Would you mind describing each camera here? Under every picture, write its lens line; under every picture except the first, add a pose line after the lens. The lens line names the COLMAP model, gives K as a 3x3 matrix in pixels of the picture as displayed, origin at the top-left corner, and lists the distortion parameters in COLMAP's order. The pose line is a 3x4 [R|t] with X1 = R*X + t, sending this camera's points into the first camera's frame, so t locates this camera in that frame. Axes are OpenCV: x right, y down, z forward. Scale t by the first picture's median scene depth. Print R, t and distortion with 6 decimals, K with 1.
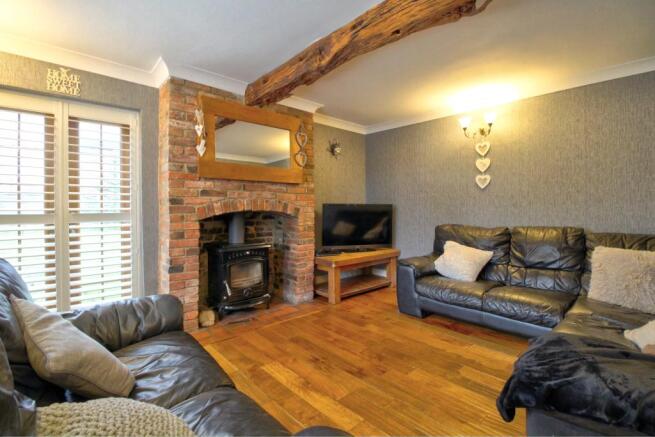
lens RADIAL K [[307.7, 0, 321.1], [0, 307.7, 208.4], [0, 0, 1]] dist [0.002065, -0.016123]
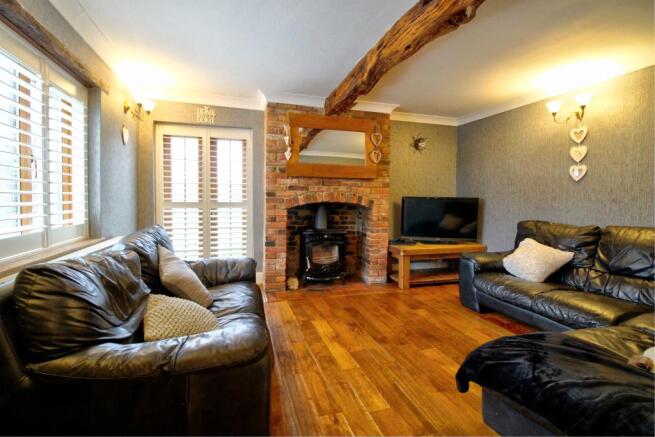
lens RADIAL K [[307.7, 0, 321.1], [0, 307.7, 208.4], [0, 0, 1]] dist [0.002065, -0.016123]
pose [[0.896812, 0.025326, -0.441687, 0.310909], [-0.012704, 0.999423, 0.031512, -0.006052], [0.442230, -0.022649, 0.896616, -0.116793]]
